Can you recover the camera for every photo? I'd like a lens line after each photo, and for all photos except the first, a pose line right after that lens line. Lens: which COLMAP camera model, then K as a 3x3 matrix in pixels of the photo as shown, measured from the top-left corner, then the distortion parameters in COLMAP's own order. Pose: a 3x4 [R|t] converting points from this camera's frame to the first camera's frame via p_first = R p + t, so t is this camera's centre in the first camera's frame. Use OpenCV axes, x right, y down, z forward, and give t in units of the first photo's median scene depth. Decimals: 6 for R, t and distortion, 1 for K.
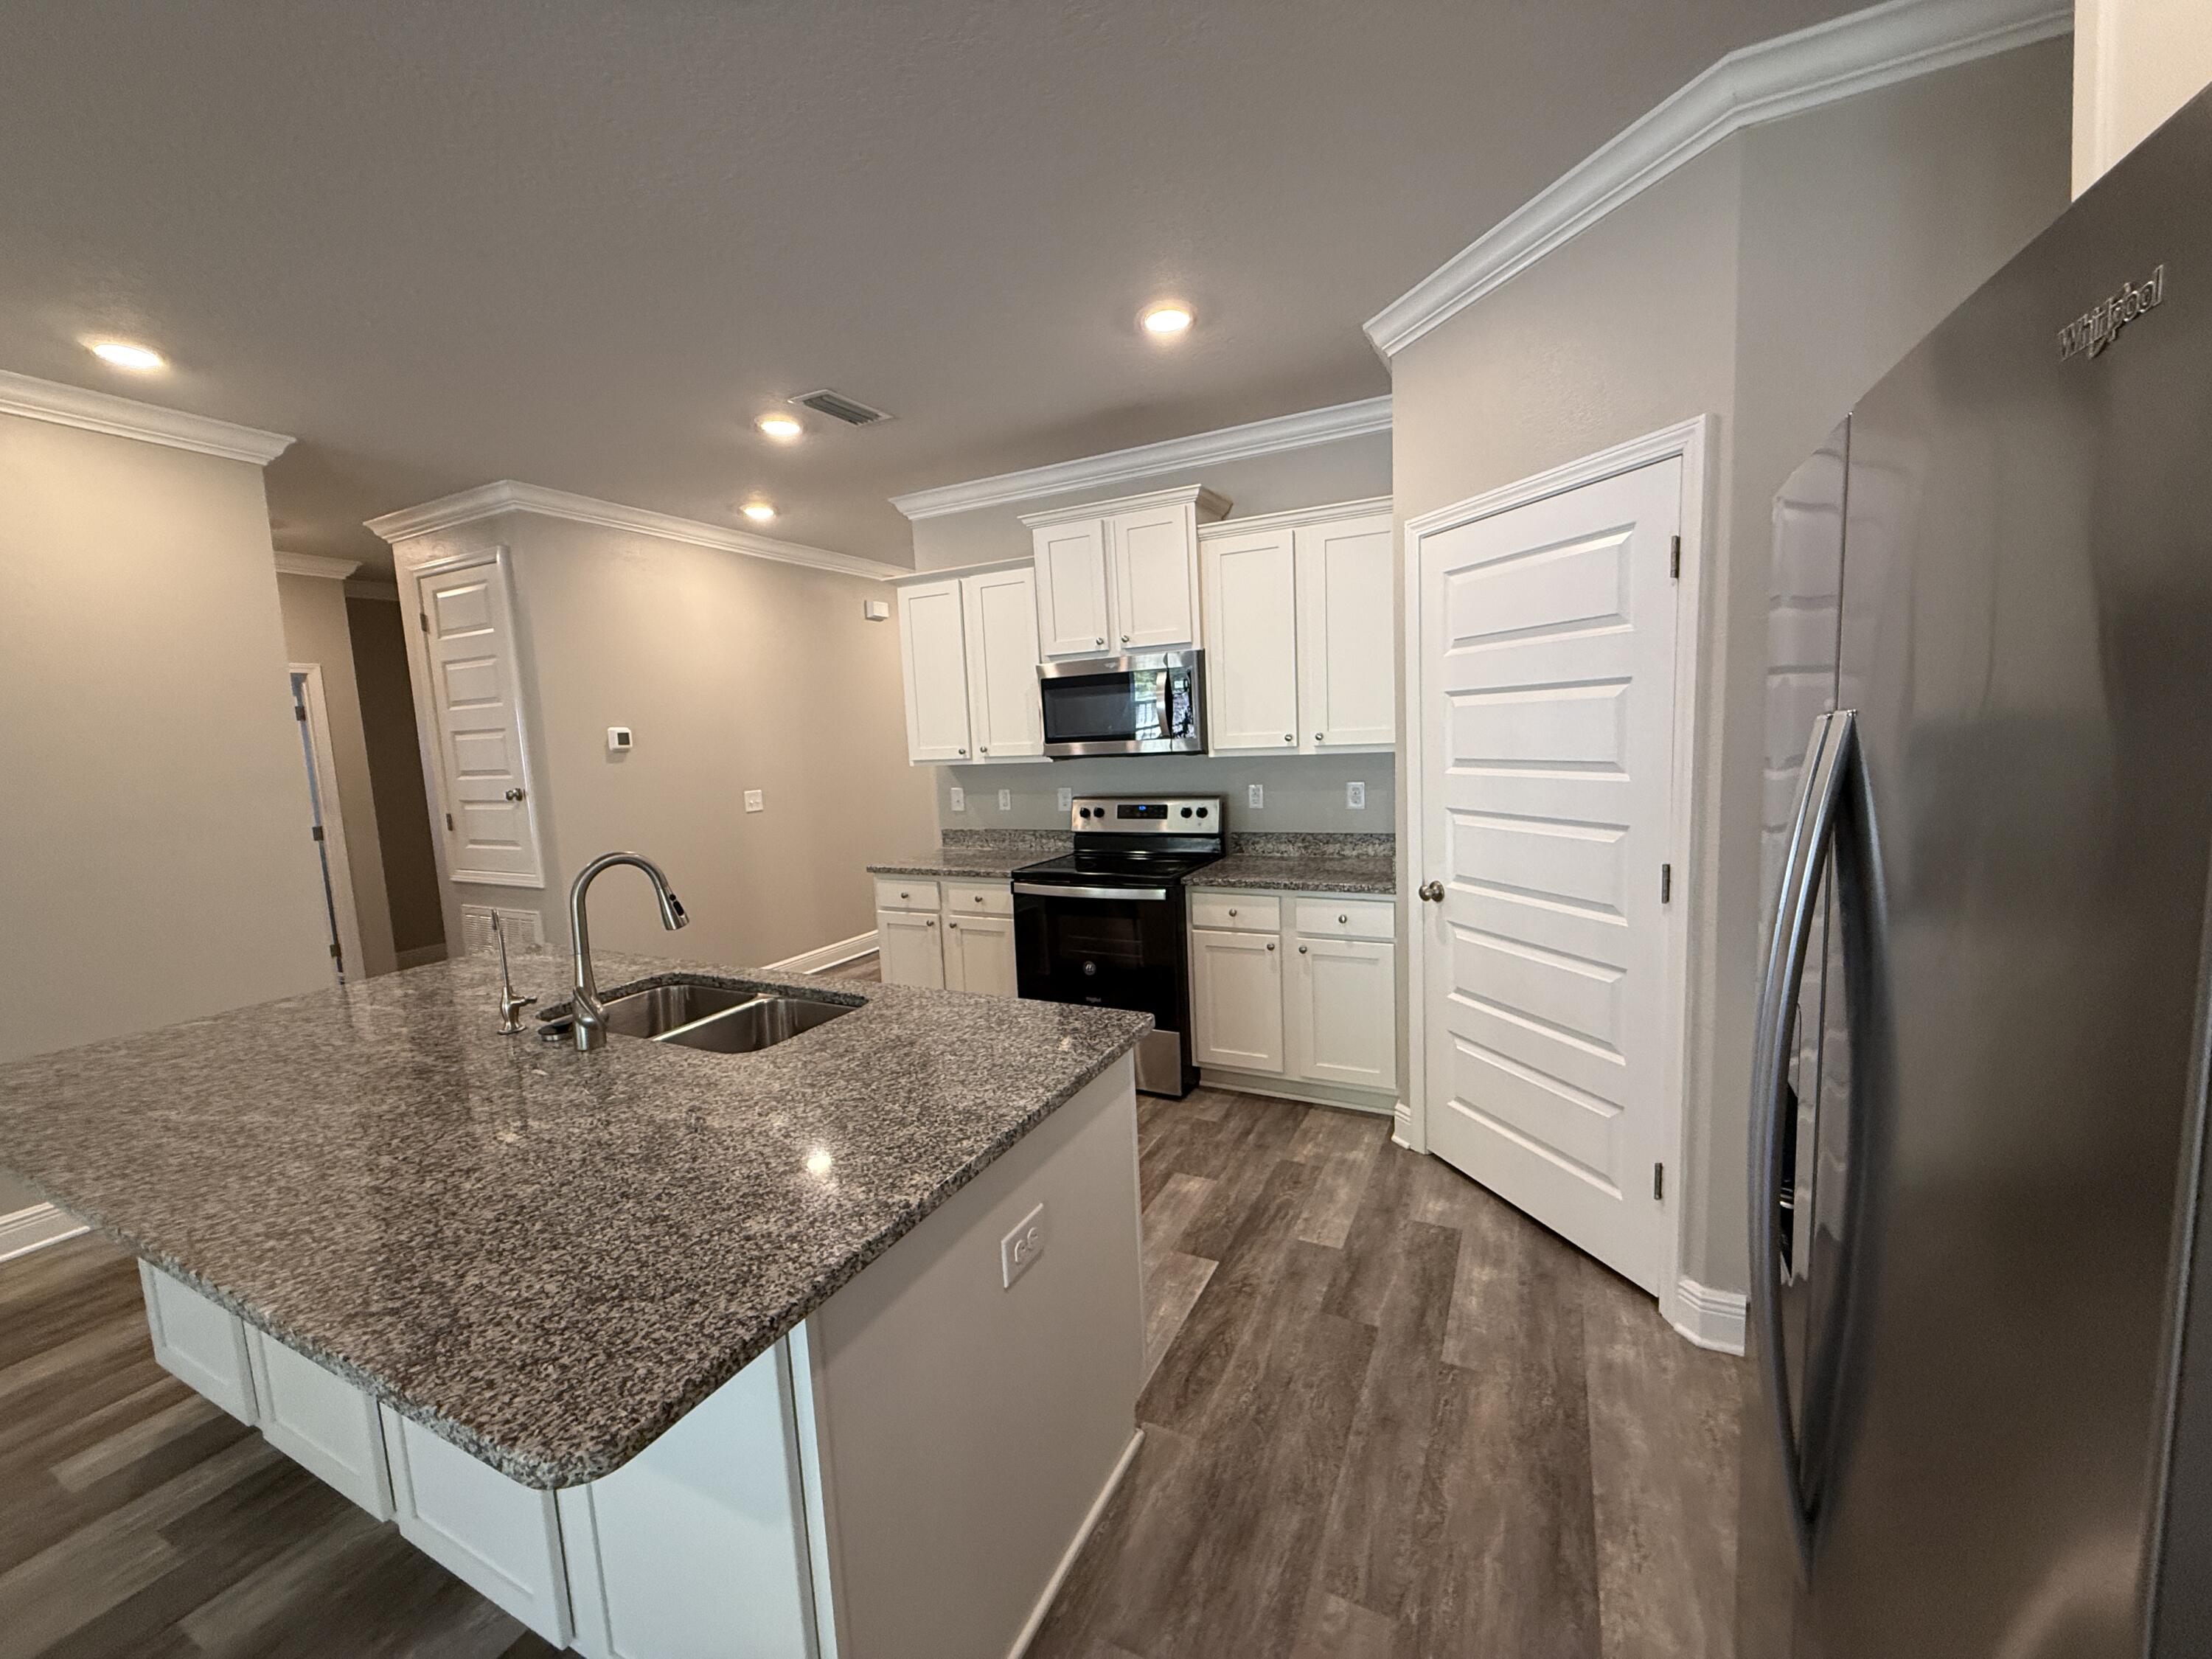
lens RADIAL K [[879.0, 0, 1104.7], [0, 879.0, 806.4], [0, 0, 1]] dist [-0.002871, 0.000432]
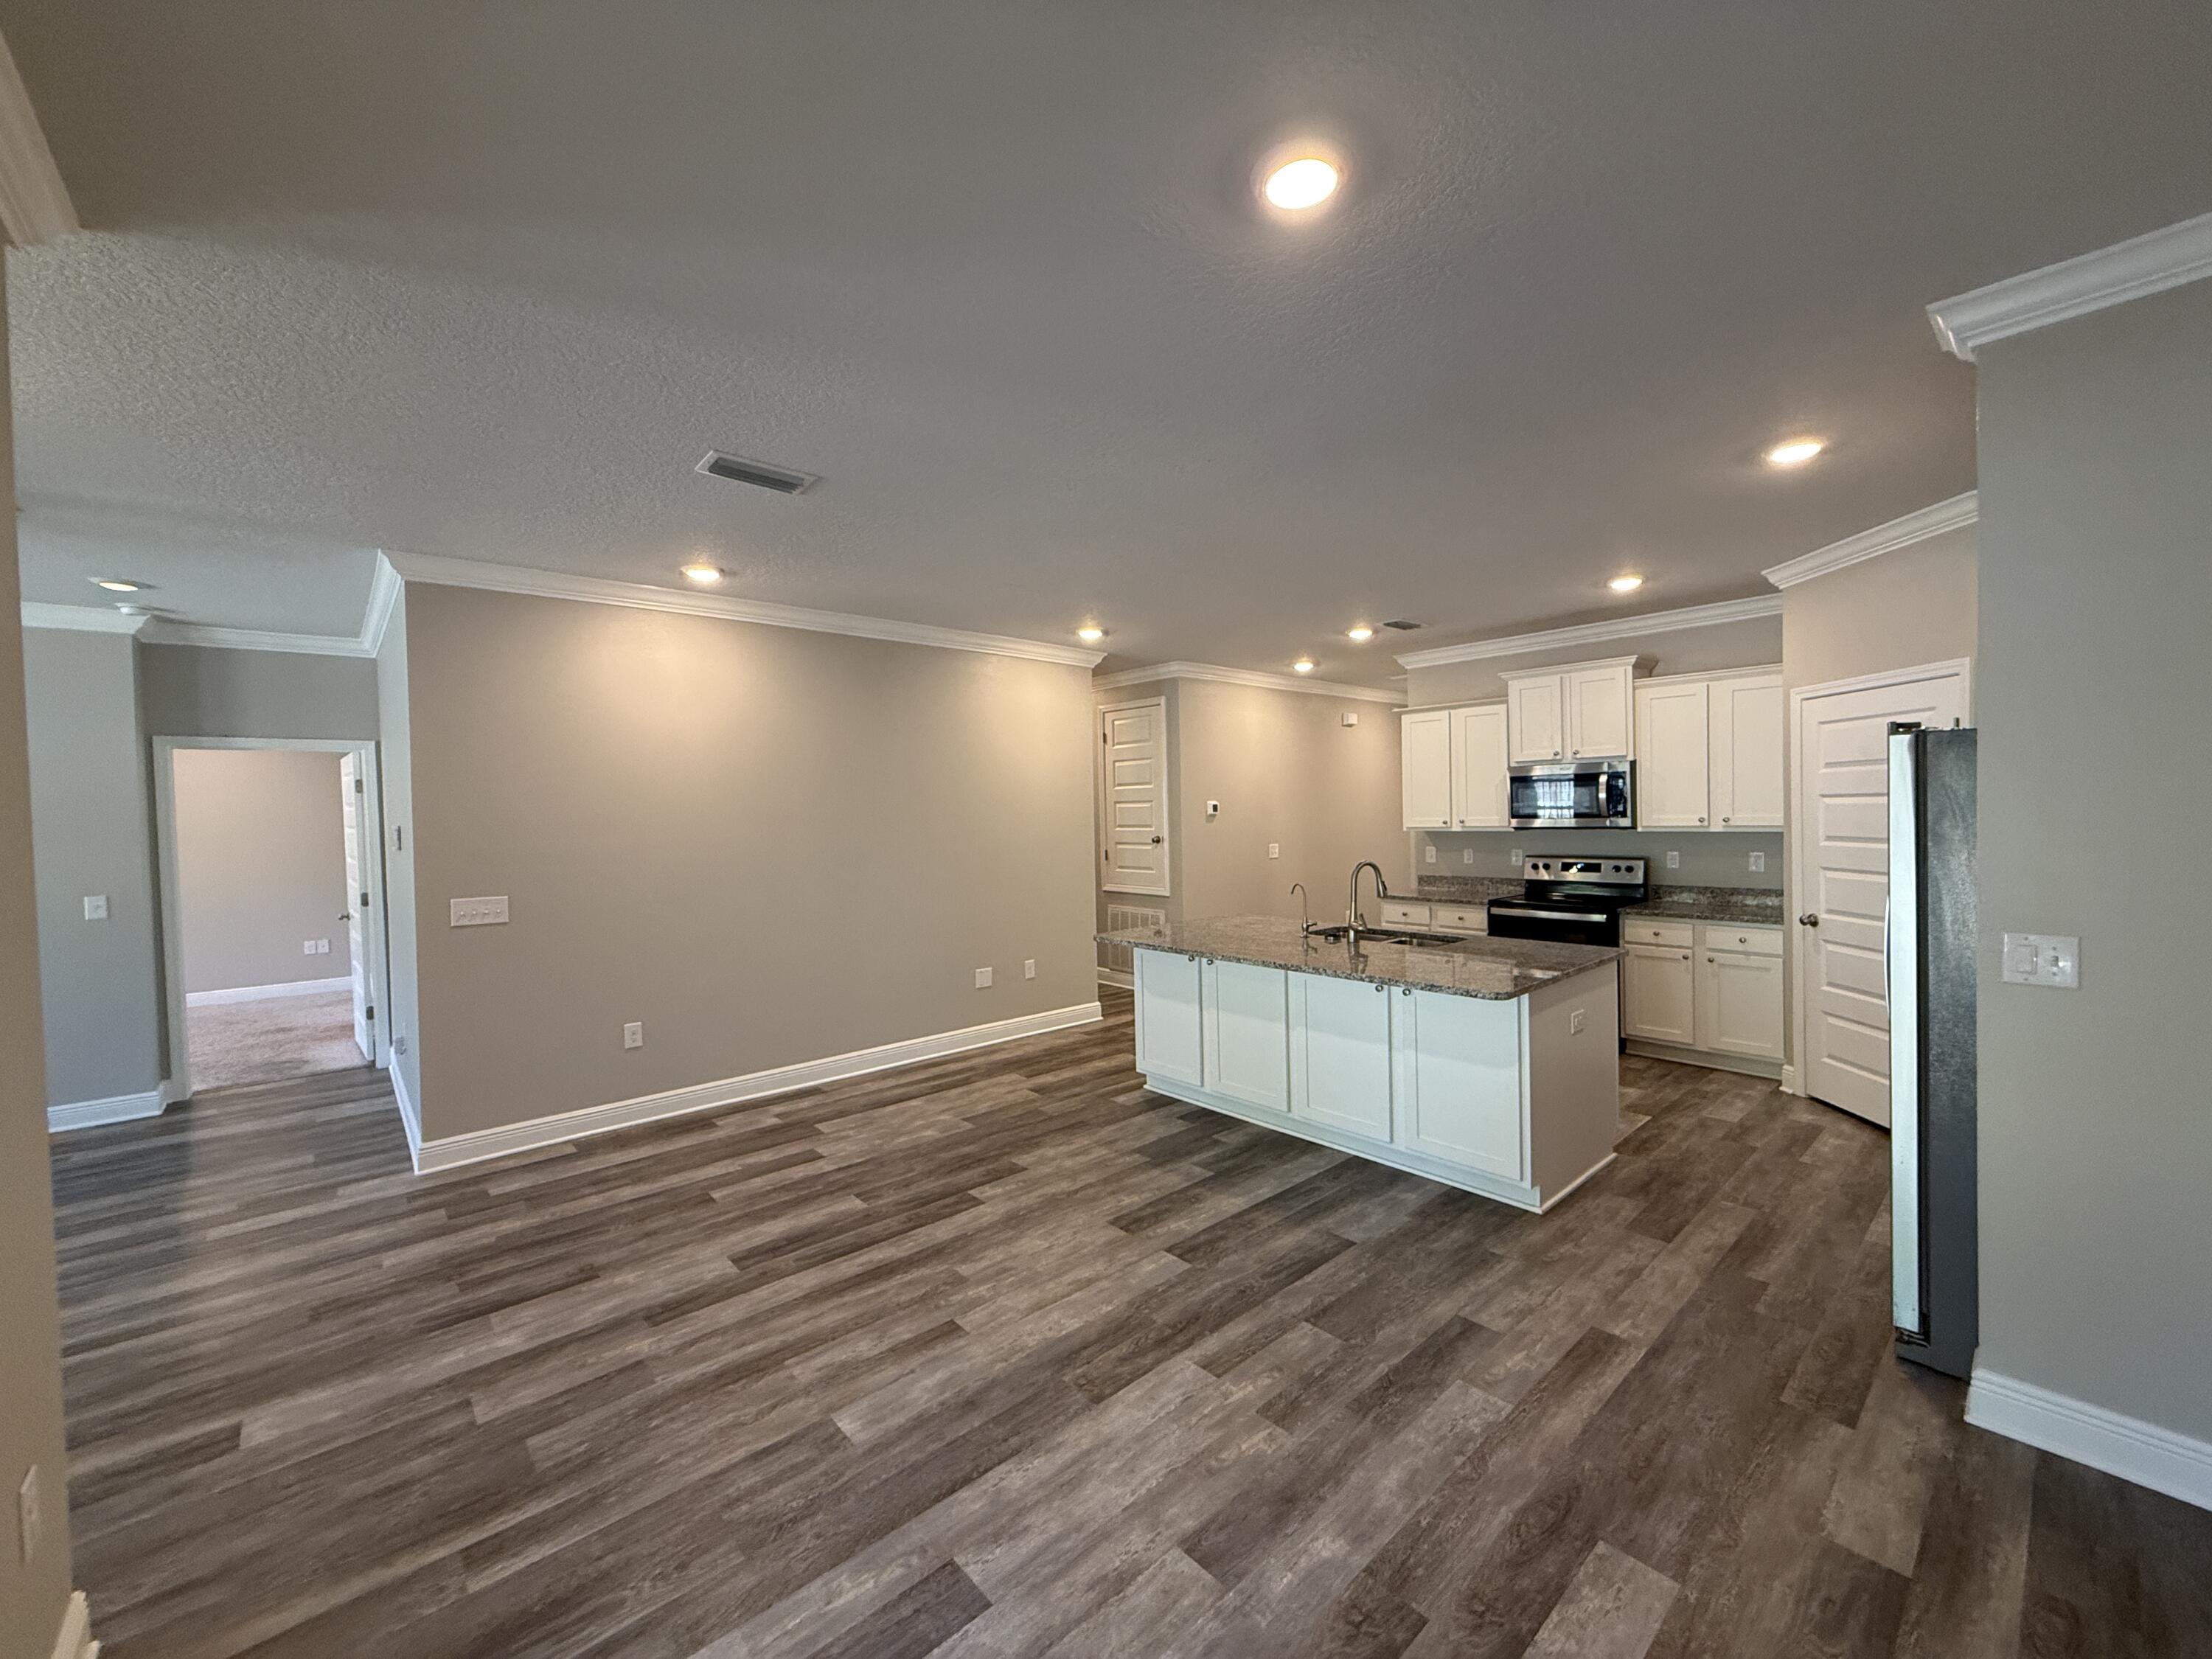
lens RADIAL K [[879.0, 0, 1094.2], [0, 879.0, 817.7], [0, 0, 1]] dist [-0.002871, 0.000432]
pose [[0.923042, 0.027522, -0.383713, -0.189787], [-0.052655, 0.997089, -0.055146, 0.060792], [0.381078, 0.071106, 0.921804, -0.850279]]
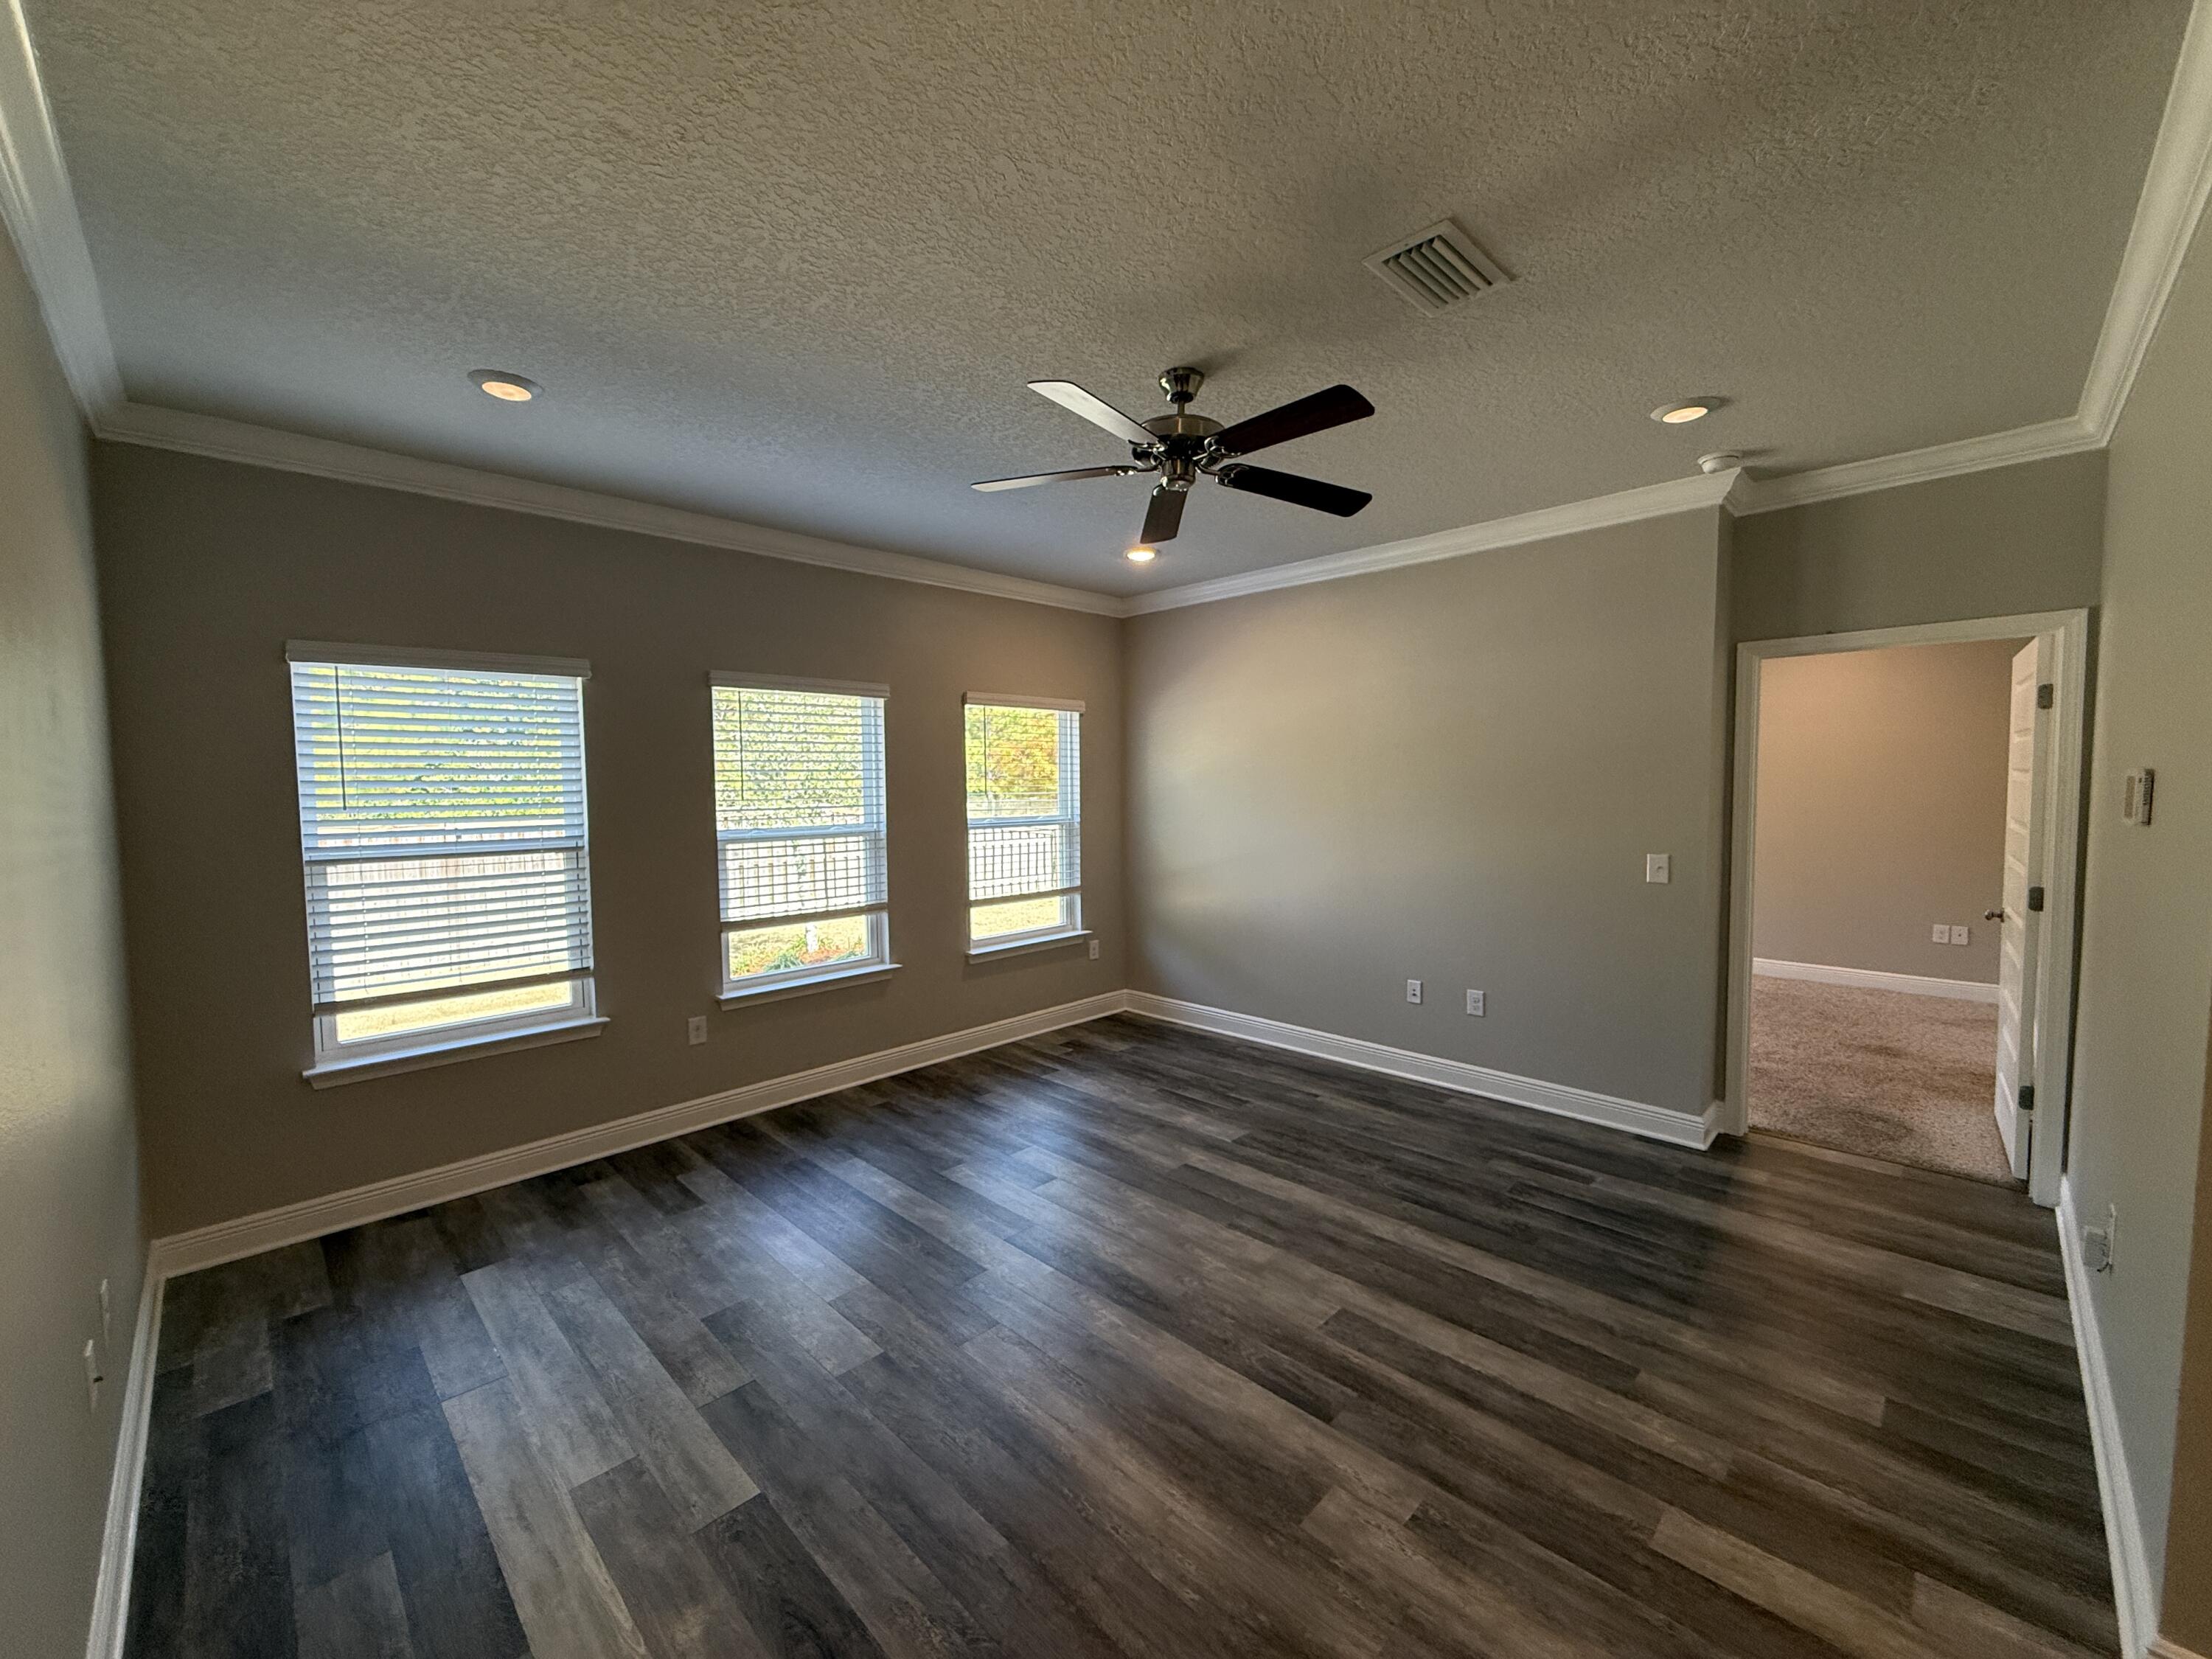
lens RADIAL K [[879.0, 0, 1093.1], [0, 879.0, 846.1], [0, 0, 1]] dist [-0.002871, 0.000432]
pose [[-0.328210, 0.118622, -0.937127, -0.969143], [-0.056109, 0.987884, 0.144698, 0.062120], [0.942937, 0.100073, -0.317577, -0.455622]]
